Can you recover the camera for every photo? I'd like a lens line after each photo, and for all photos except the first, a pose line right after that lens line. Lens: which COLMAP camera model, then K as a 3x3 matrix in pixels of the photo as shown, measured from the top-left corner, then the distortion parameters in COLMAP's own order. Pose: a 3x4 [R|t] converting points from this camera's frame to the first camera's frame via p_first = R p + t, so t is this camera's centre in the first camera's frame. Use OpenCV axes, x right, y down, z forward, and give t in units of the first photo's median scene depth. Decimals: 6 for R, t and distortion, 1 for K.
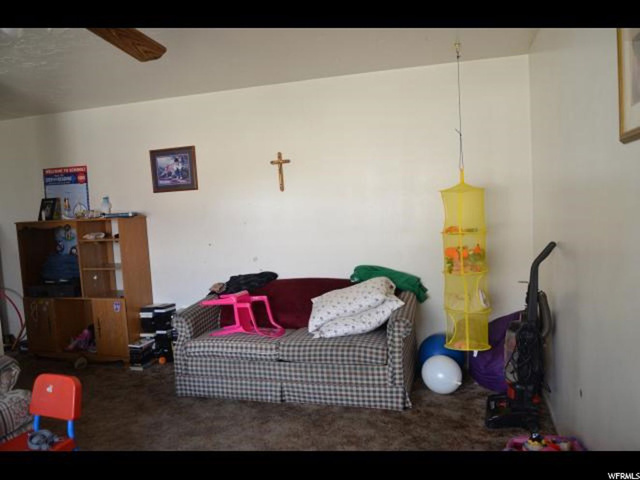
lens RADIAL K [[493.6, 0, 320.3], [0, 493.6, 241.4], [0, 0, 1]] dist [-0.030965, 0.001654]
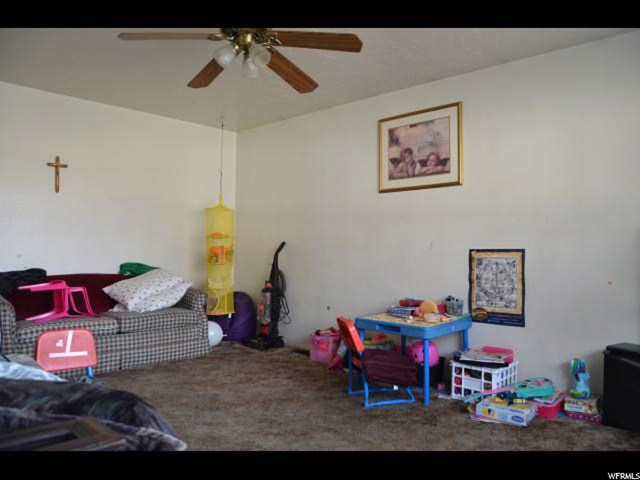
lens RADIAL K [[493.6, 0, 320.6], [0, 493.6, 241.2], [0, 0, 1]] dist [-0.030965, 0.001654]
pose [[0.459710, 0.075029, 0.884894, -0.914177], [0.031049, 0.994458, -0.100449, 0.156308], [-0.887526, 0.073652, 0.454832, 0.025499]]
